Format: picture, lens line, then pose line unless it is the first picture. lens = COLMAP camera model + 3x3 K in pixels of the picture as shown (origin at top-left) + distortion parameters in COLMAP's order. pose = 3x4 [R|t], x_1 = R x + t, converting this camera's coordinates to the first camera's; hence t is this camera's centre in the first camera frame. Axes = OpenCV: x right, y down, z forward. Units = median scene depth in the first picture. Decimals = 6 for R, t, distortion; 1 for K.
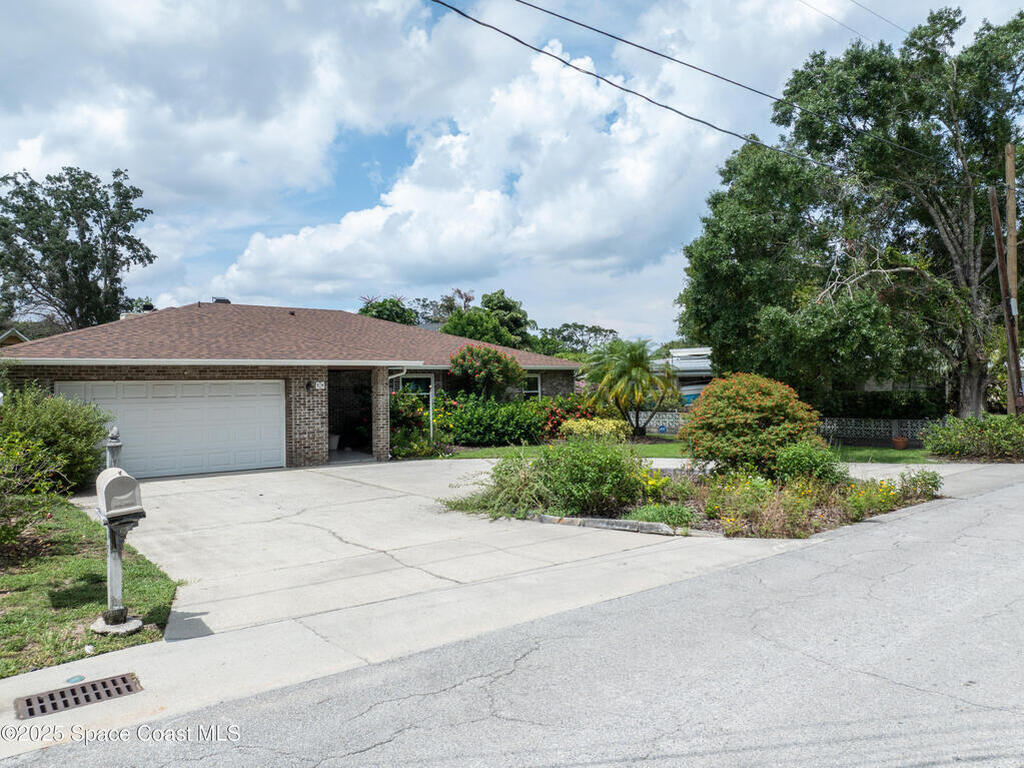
lens RADIAL K [[847.4, 0, 512.0], [0, 847.4, 384.0], [0, 0, 1]] dist [-0.003503, -0.066450]
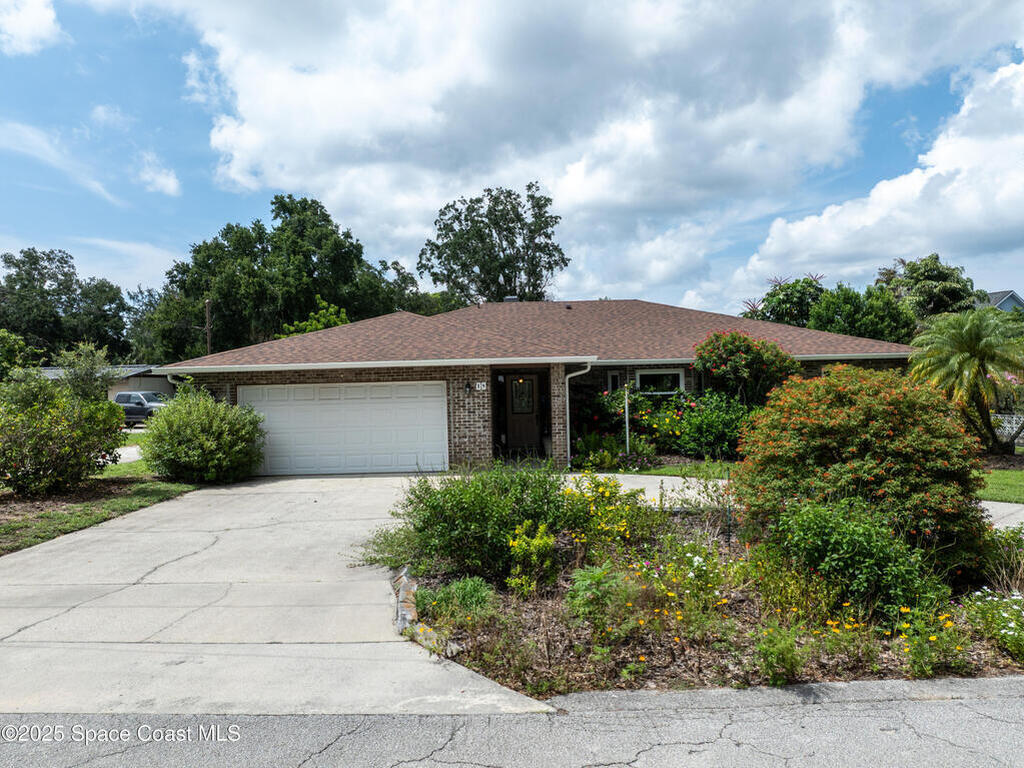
lens RADIAL K [[847.4, 0, 512.0], [0, 847.4, 384.0], [0, 0, 1]] dist [-0.003503, -0.066450]
pose [[0.733955, -0.009087, -0.679137, 0.124467], [0.015040, 0.999883, 0.002875, -0.000783], [0.679031, -0.012325, 0.734006, 0.099015]]
